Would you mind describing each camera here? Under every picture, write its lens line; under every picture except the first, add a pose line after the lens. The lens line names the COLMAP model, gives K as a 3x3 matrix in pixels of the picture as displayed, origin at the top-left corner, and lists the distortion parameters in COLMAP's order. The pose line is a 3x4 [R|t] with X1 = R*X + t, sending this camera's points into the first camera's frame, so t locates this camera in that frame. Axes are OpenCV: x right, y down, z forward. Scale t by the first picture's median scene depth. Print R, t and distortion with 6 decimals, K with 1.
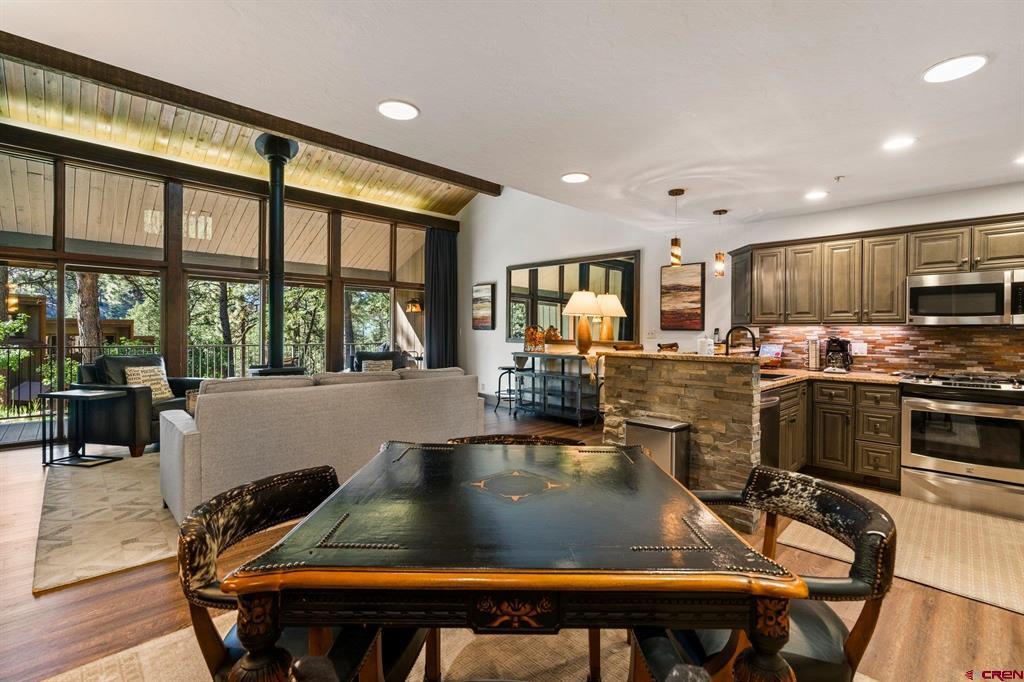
lens RADIAL K [[462.8, 0, 519.6], [0, 462.8, 334.4], [0, 0, 1]] dist [-0.008864, 0.001283]
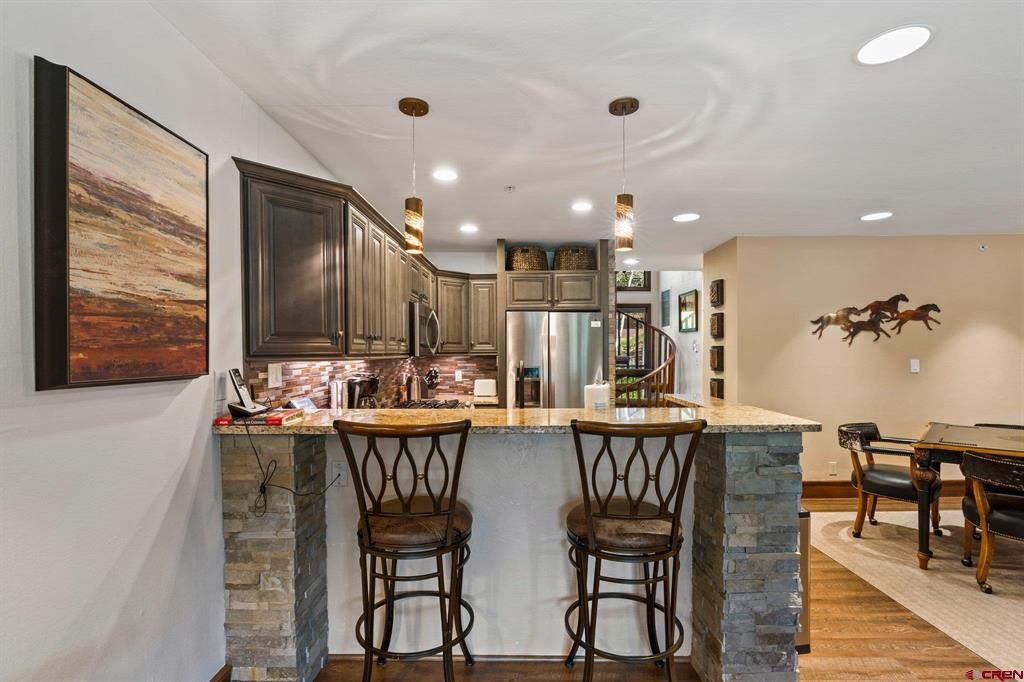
lens RADIAL K [[474.2, 0, 520.2], [0, 474.2, 359.2], [0, 0, 1]] dist [-0.003038, 0.000223]
pose [[-0.705227, -0.018196, 0.708748, 0.037897], [0.002669, 0.999595, 0.028319, -0.037693], [-0.708977, 0.021864, -0.704893, 1.393839]]
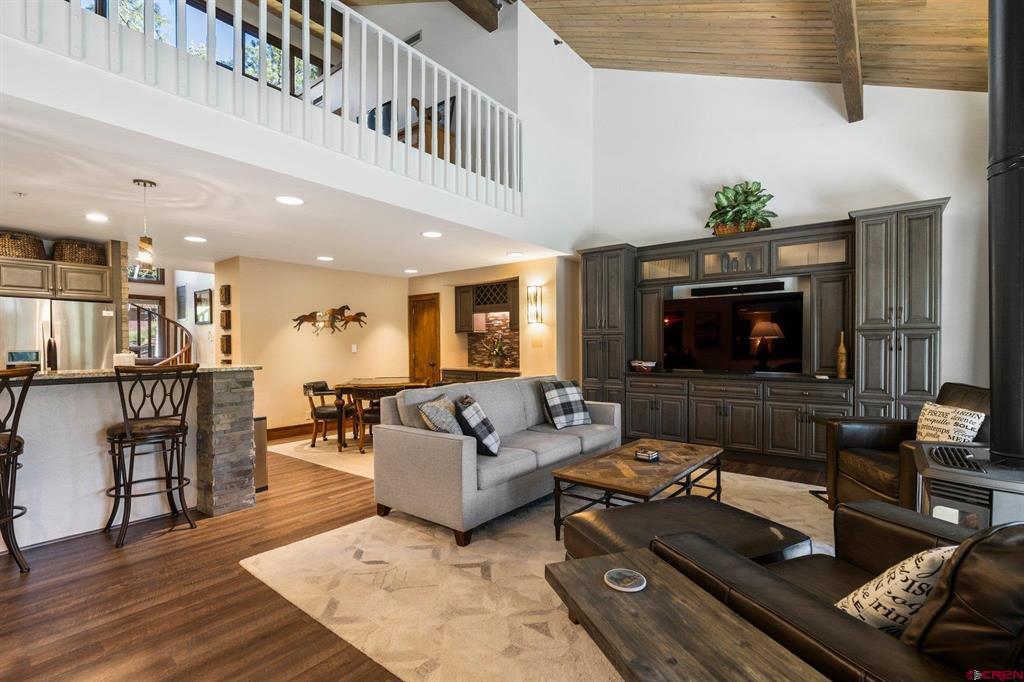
lens RADIAL K [[470.7, 0, 518.4], [0, 470.7, 351.8], [0, 0, 1]] dist [-0.008388, 0.001218]
pose [[-0.991979, -0.001374, -0.126398, -0.229239], [-0.003779, 0.999816, 0.018794, -0.012866], [0.126349, 0.019121, -0.991802, 1.864537]]
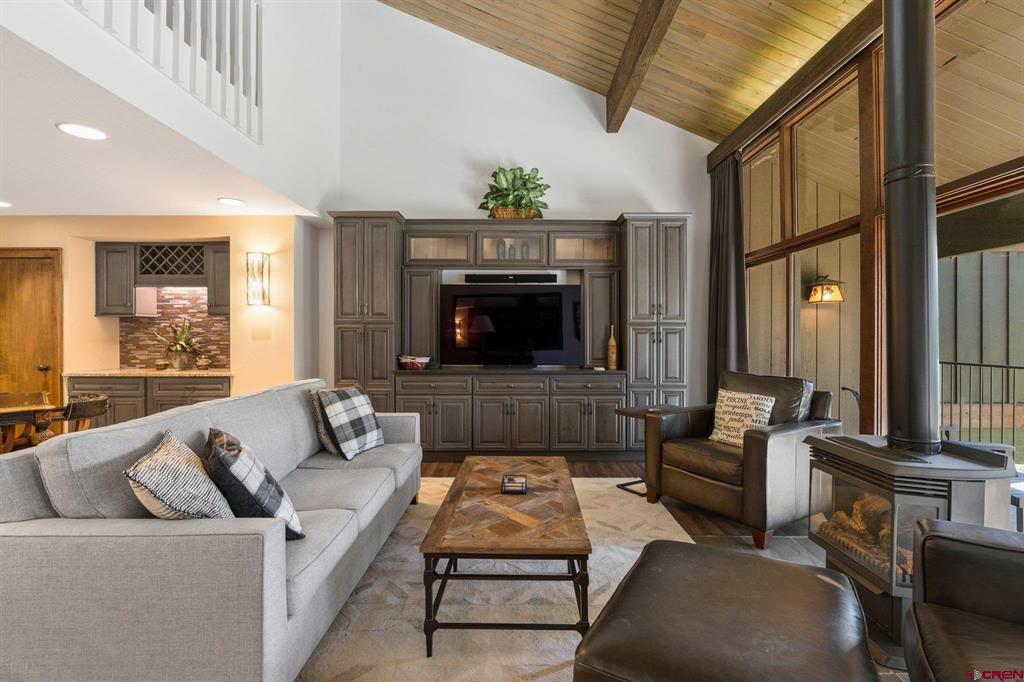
lens RADIAL K [[473.3, 0, 518.2], [0, 473.3, 336.8], [0, 0, 1]] dist [-0.009557, 0.001424]
pose [[-0.702788, -0.007881, -0.711356, -0.120342], [-0.009937, 0.999950, -0.001261, -0.009688], [0.711330, 0.006182, -0.702831, 1.523120]]
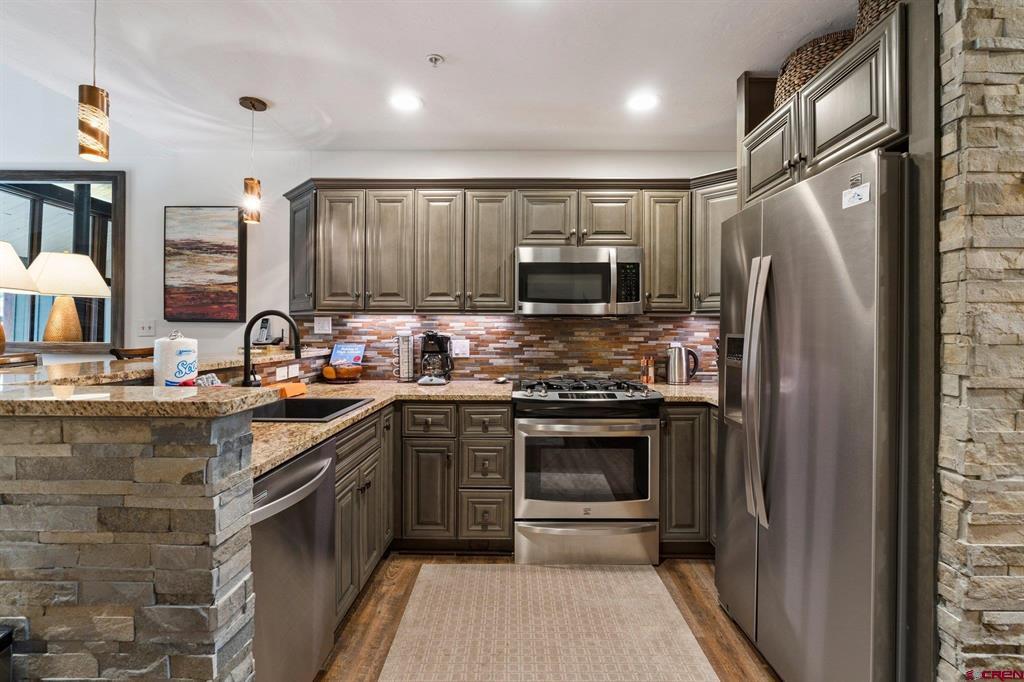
lens RADIAL K [[466.7, 0, 517.7], [0, 466.7, 329.5], [0, 0, 1]] dist [-0.009039, 0.000283]
pose [[0.714890, -0.003892, 0.699226, 0.304410], [0.004584, 0.999989, 0.000880, 0.002636], [-0.699222, 0.002576, 0.714900, 0.435262]]
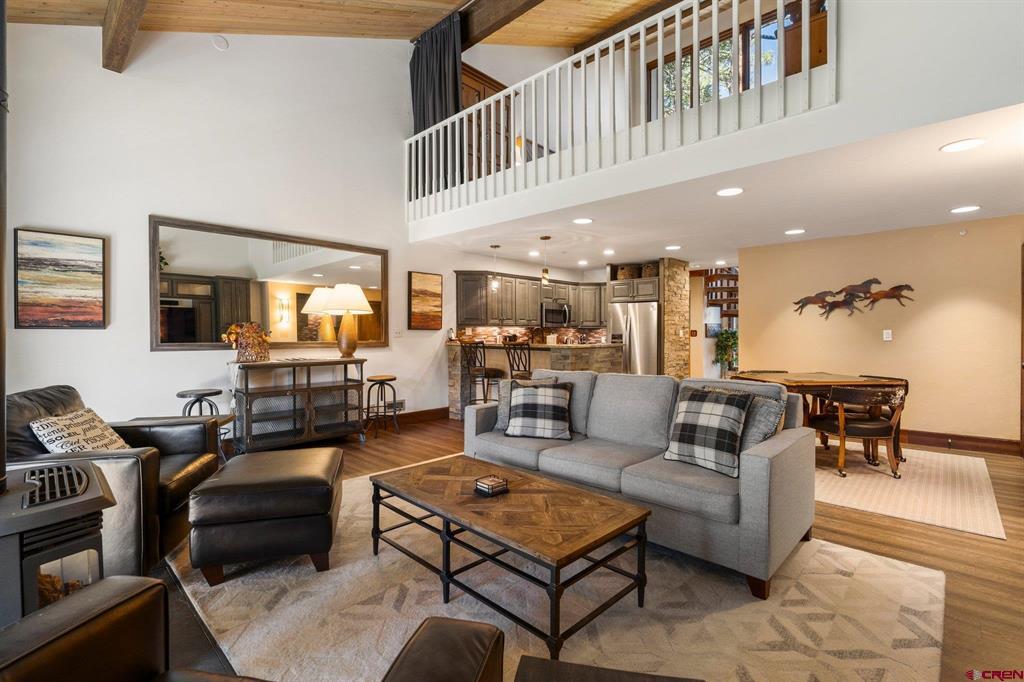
lens RADIAL K [[467.6, 0, 517.1], [0, 467.6, 336.4], [0, 0, 1]] dist [-0.007504, 0.000897]
pose [[-0.024202, -0.017134, 0.999560, -1.123083], [0.005205, 0.999837, 0.017265, -0.014609], [-0.999694, 0.005620, -0.024109, 1.075967]]
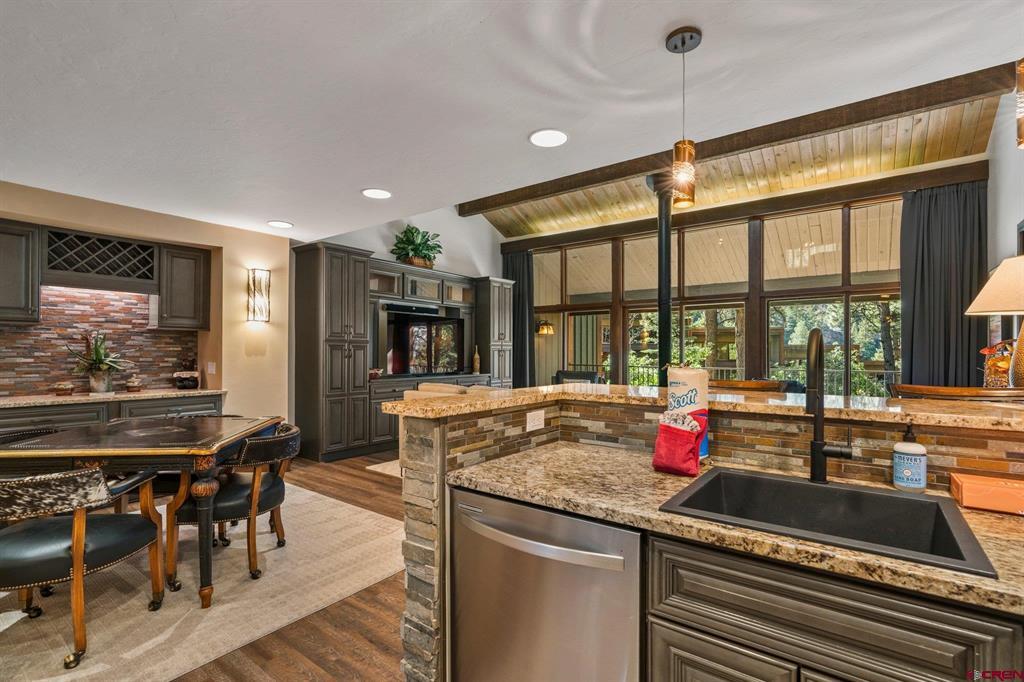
lens RADIAL K [[470.7, 0, 518.4], [0, 470.7, 351.8], [0, 0, 1]] dist [-0.008388, 0.001218]
pose [[0.148548, -0.009024, -0.988864, 0.726540], [-0.006826, 0.999925, -0.010150, 0.000403], [0.988882, 0.008258, 0.148475, 0.739774]]
